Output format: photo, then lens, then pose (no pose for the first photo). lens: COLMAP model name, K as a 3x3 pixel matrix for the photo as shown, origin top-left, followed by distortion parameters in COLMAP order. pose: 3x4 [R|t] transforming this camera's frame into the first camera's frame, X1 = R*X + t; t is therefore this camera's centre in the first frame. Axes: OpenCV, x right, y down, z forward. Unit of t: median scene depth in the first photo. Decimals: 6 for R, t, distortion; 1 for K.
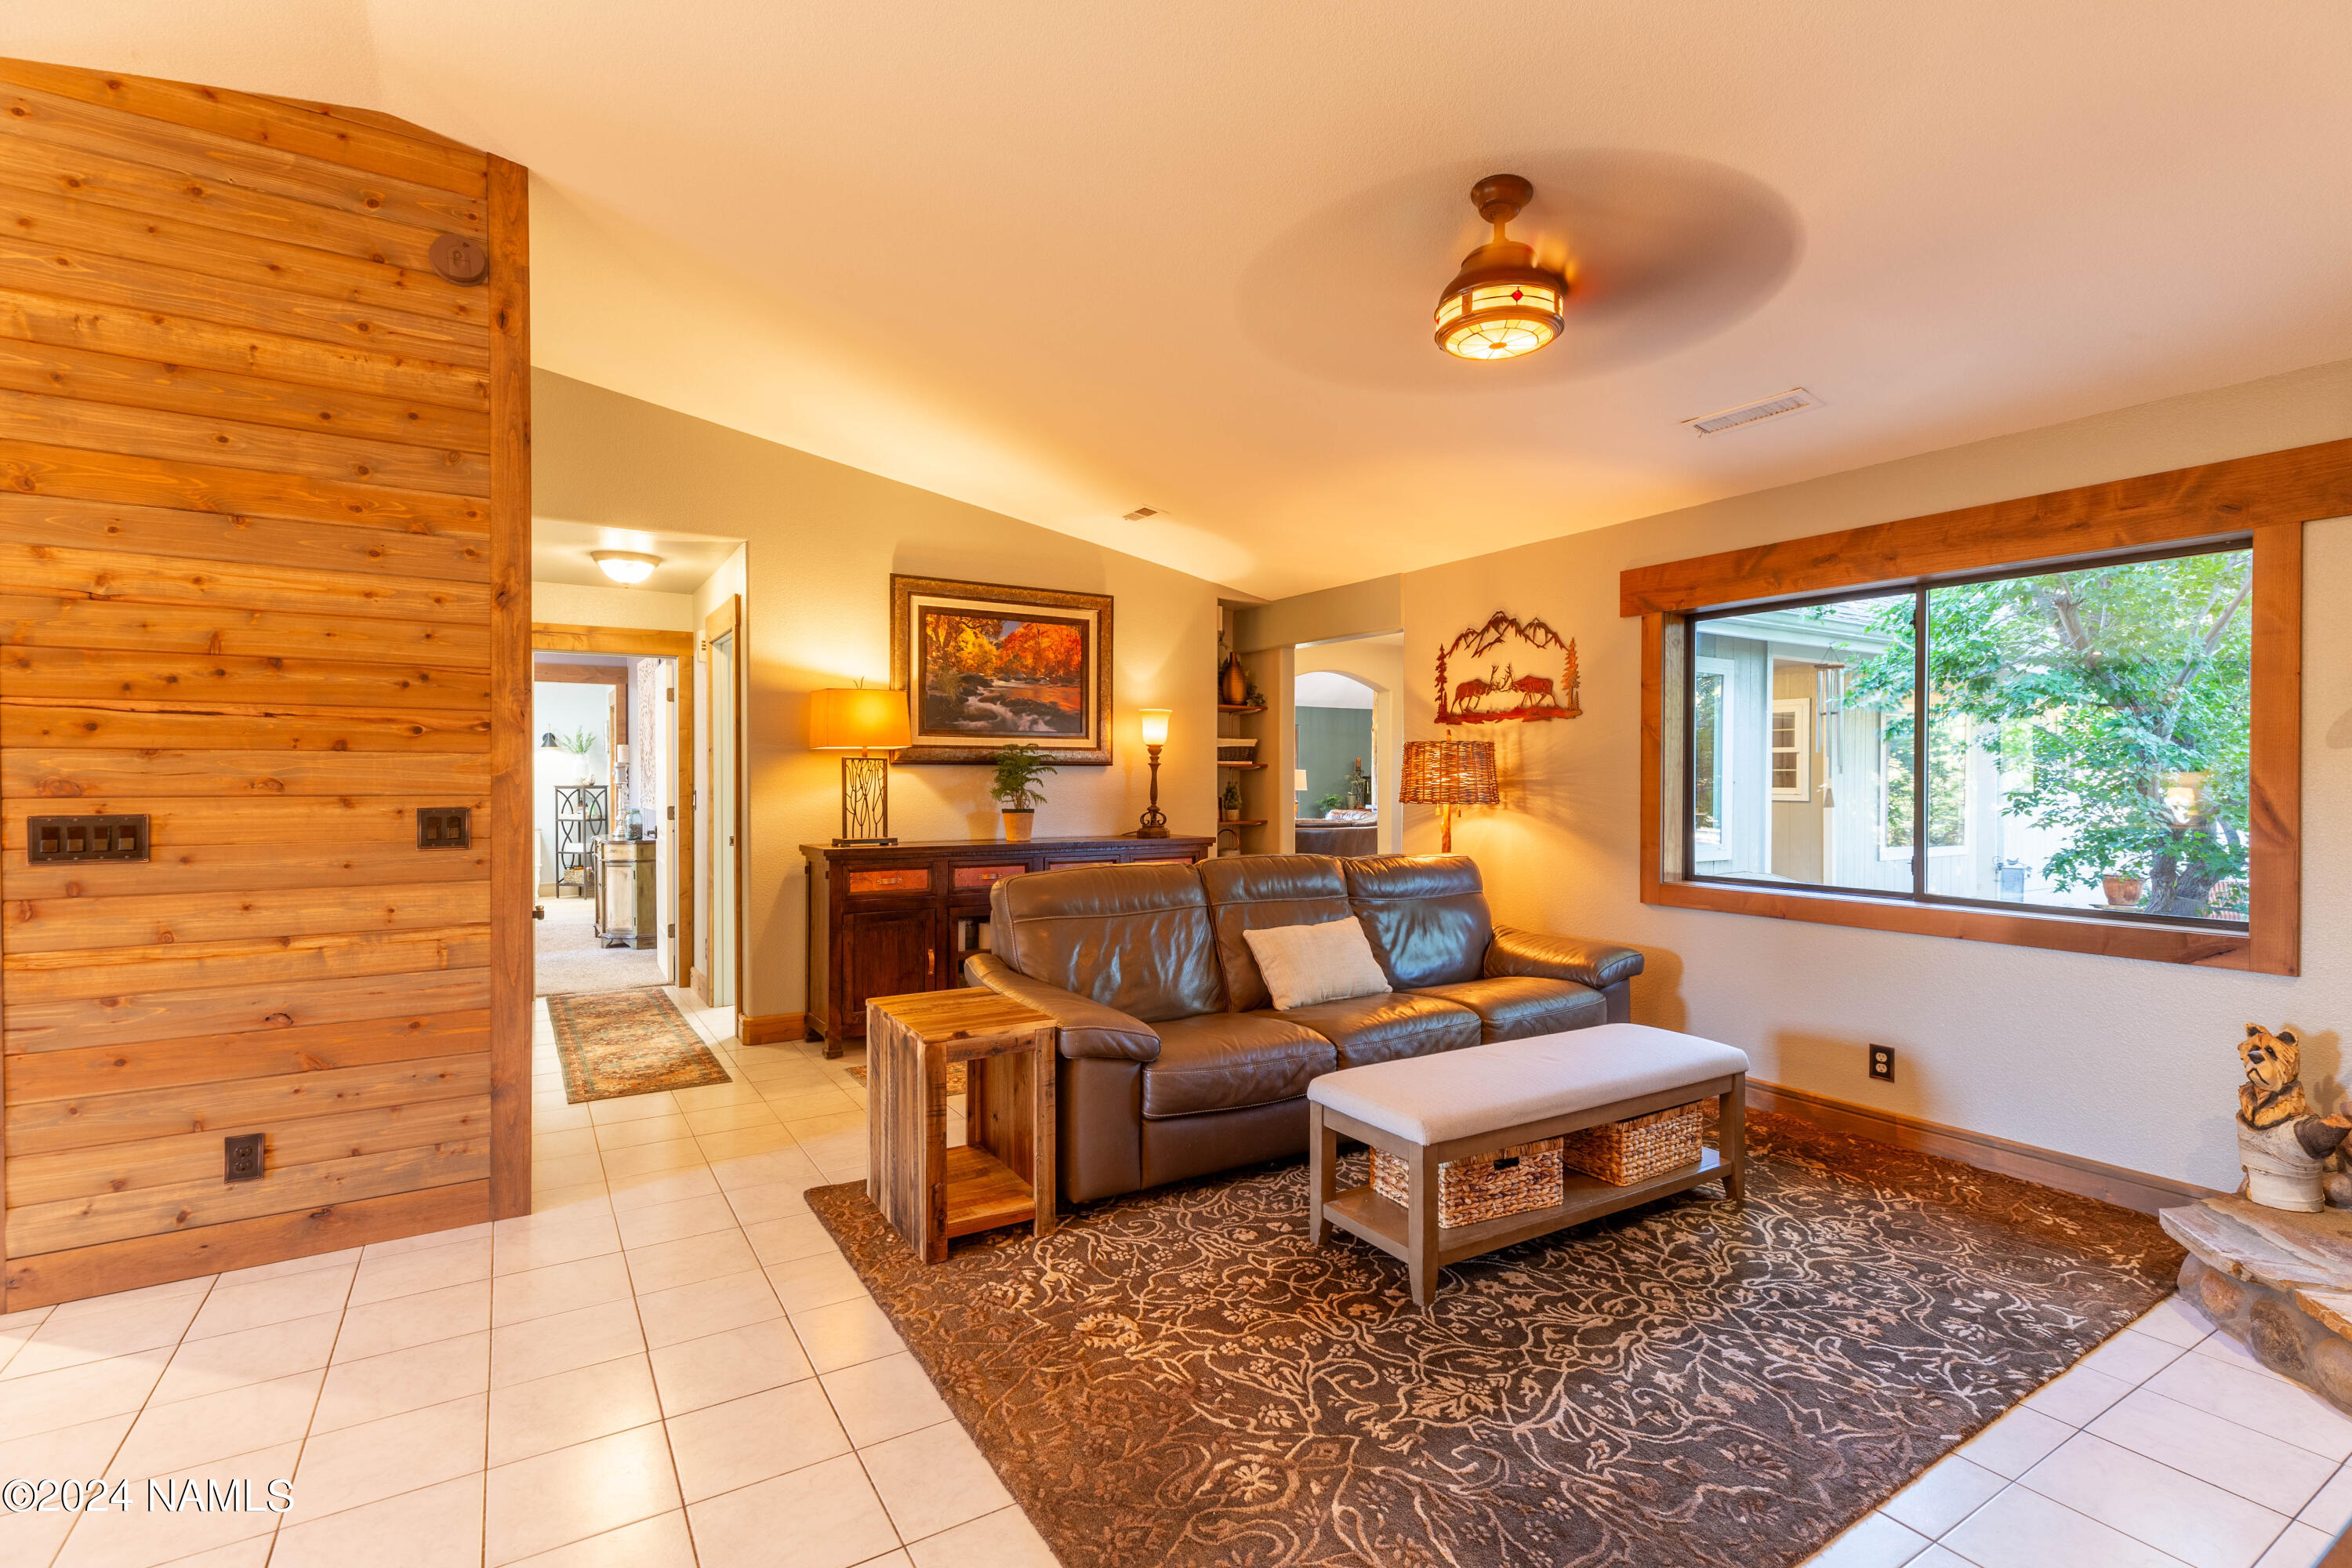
lens RADIAL K [[1064.0, 0, 1187.4], [0, 1064.0, 779.9], [0, 0, 1]] dist [0.008119, -0.000356]
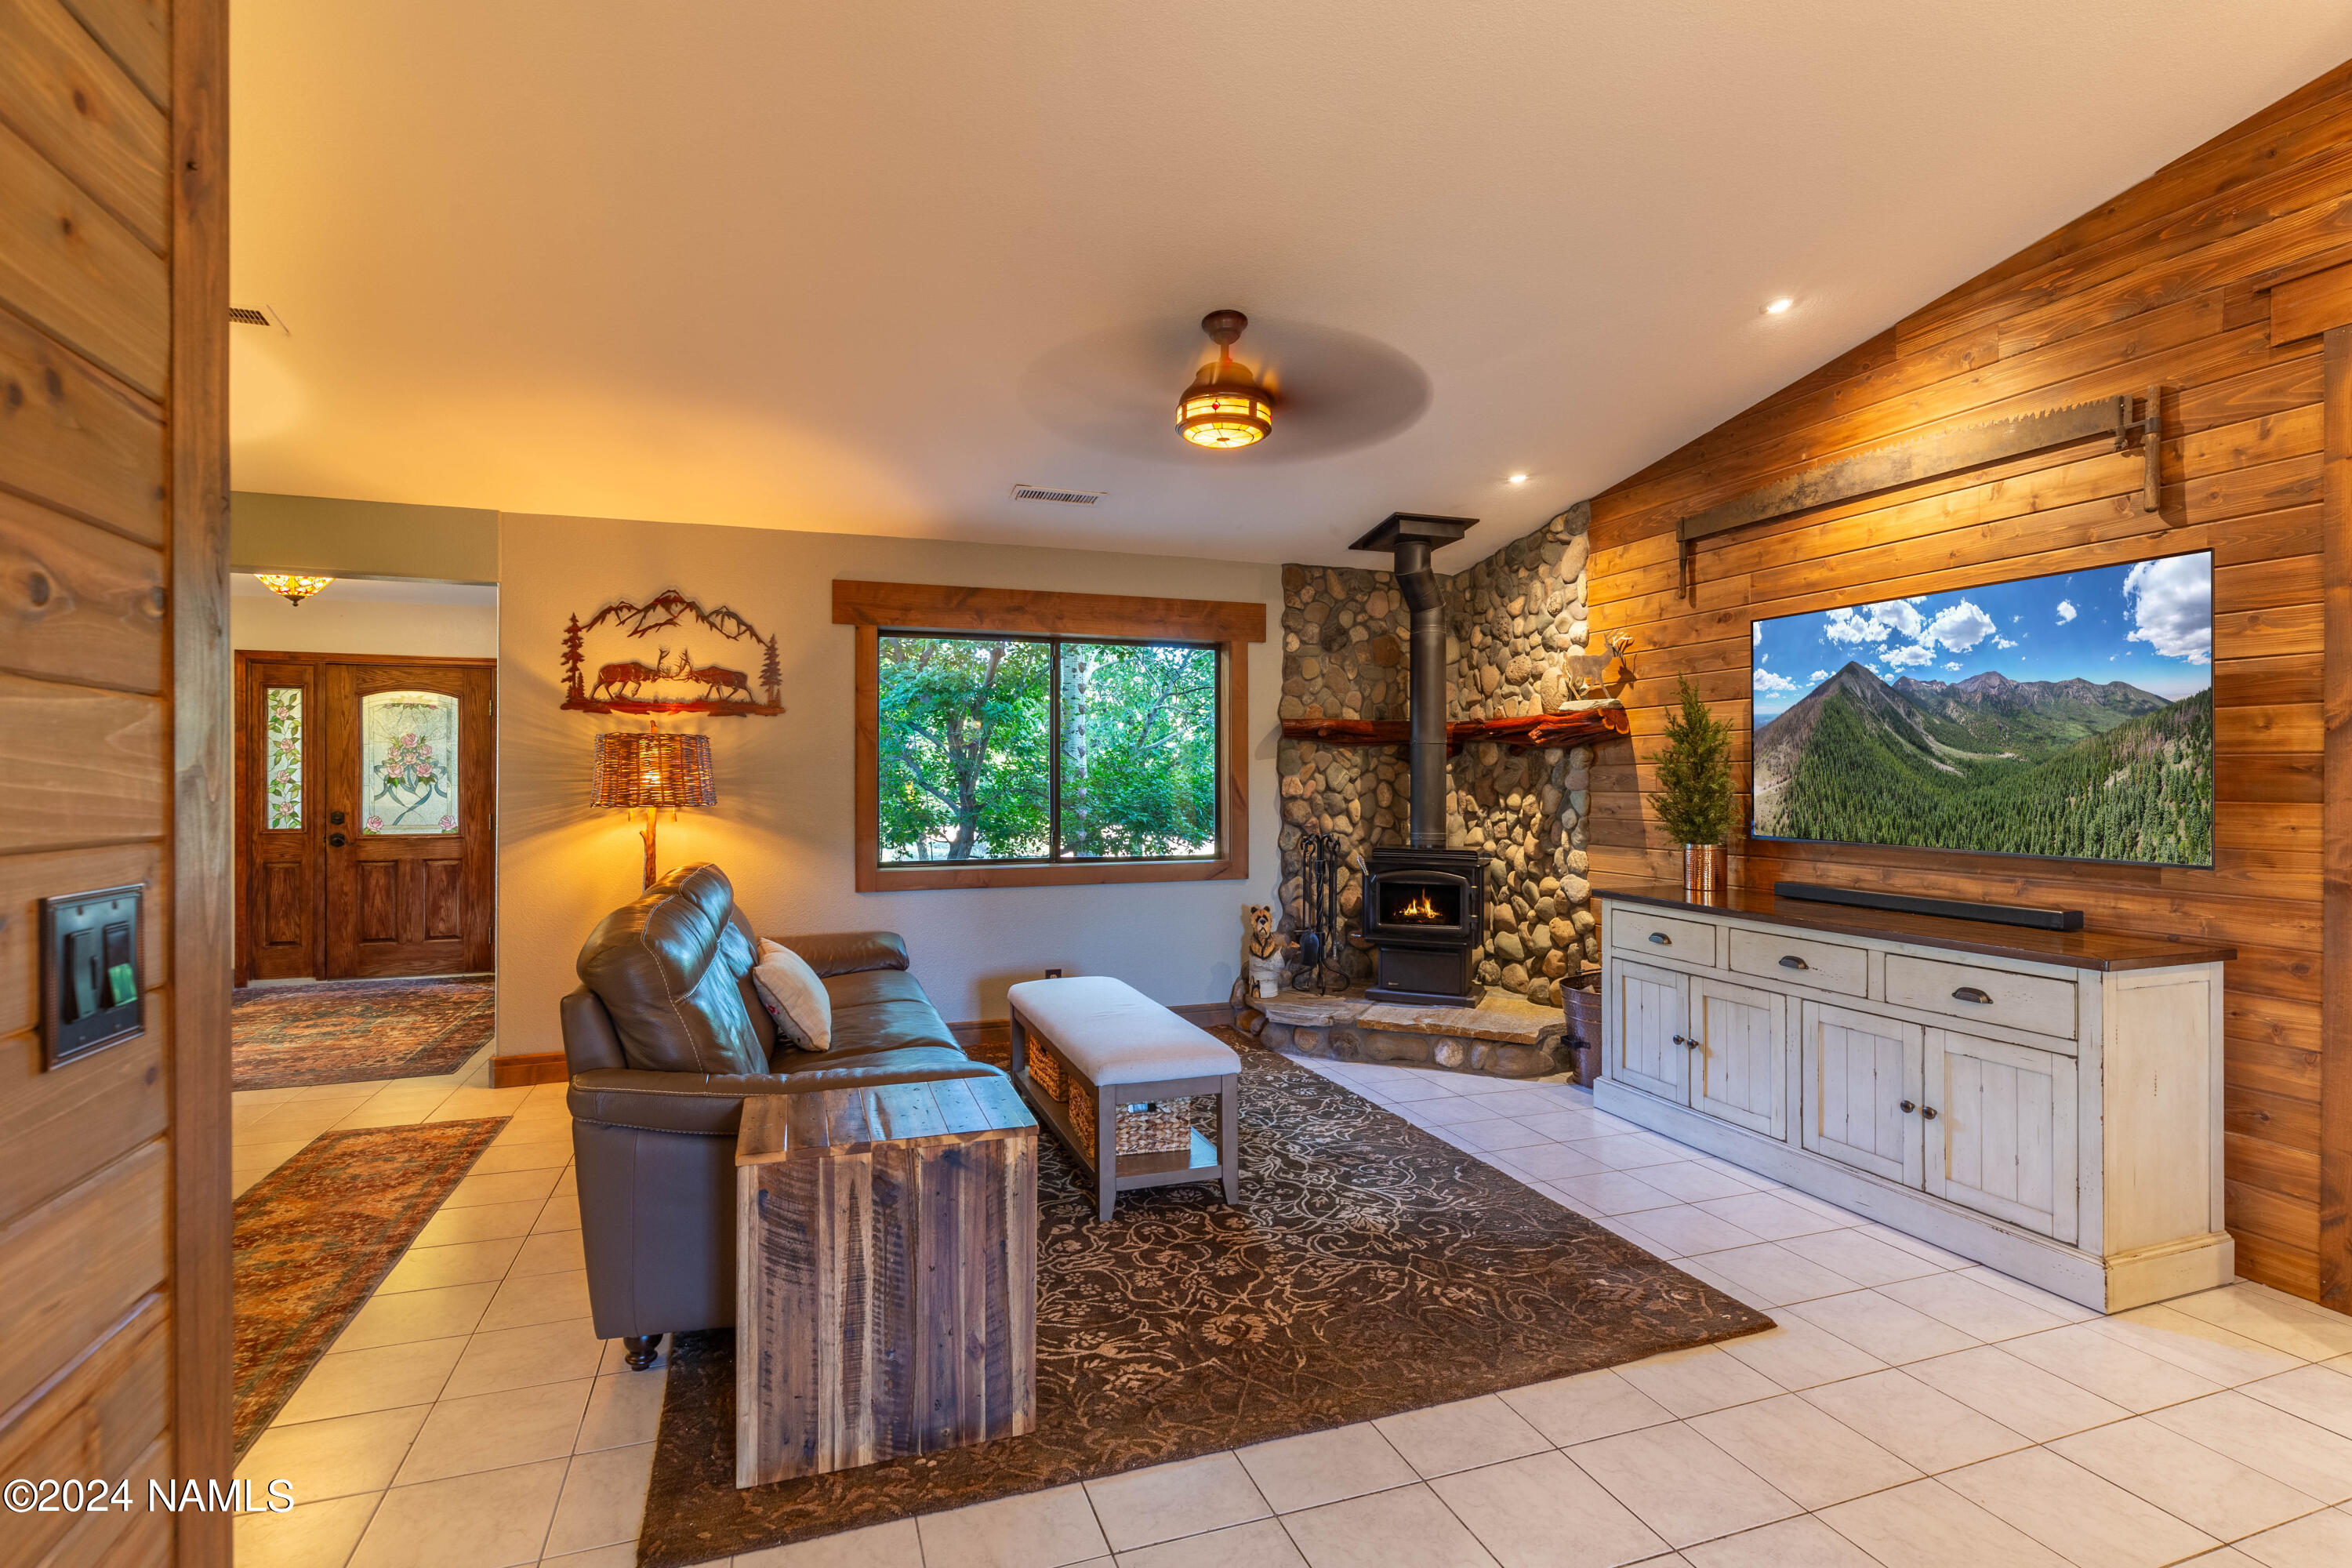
lens RADIAL K [[1105.0, 0, 1160.7], [0, 1105.0, 772.1], [0, 0, 1]] dist [-0.002275, 0.001071]
pose [[0.233329, 0.000034, 0.972398, -0.638350], [0.004173, 0.999991, -0.001037, -0.003495], [-0.972389, 0.004300, 0.233327, 0.478872]]
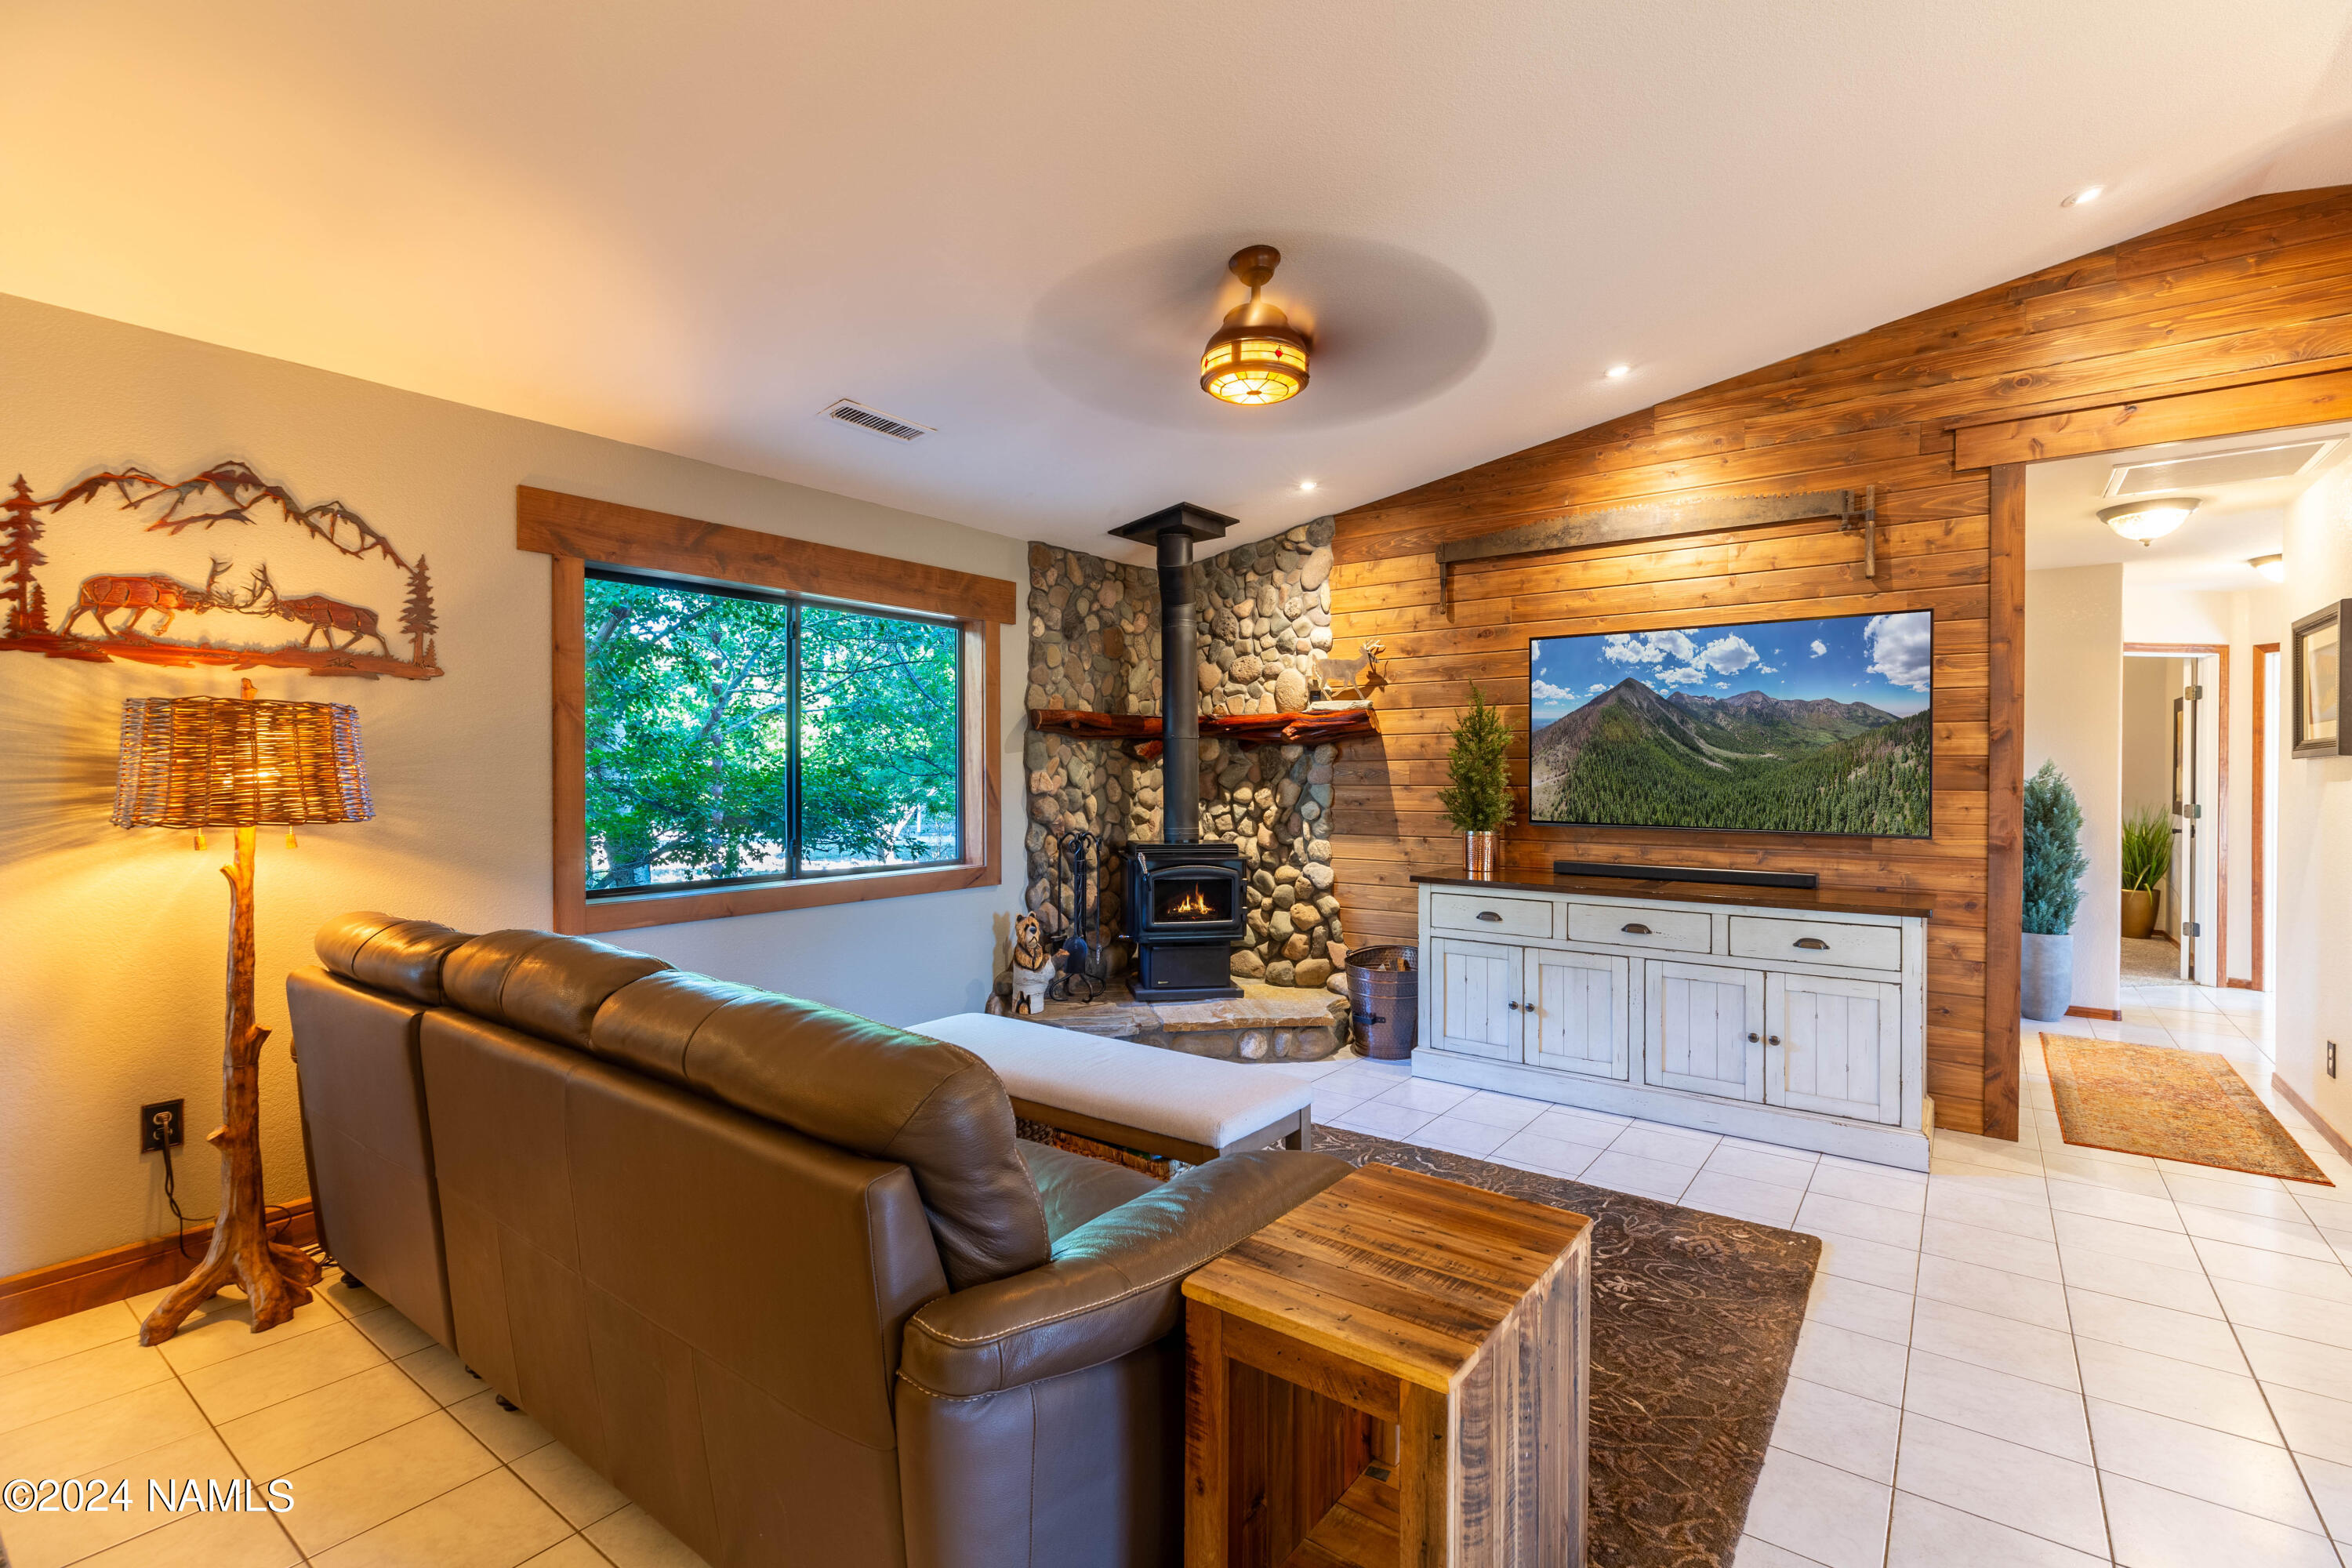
lens RADIAL K [[1064.0, 0, 1168.8], [0, 1064.0, 771.9], [0, 0, 1]] dist [0.008119, -0.000356]
pose [[-0.343835, -0.006011, 0.939011, -0.469380], [0.001396, 0.999975, 0.006913, -0.006319], [-0.939029, 0.003688, -0.343818, 0.926094]]
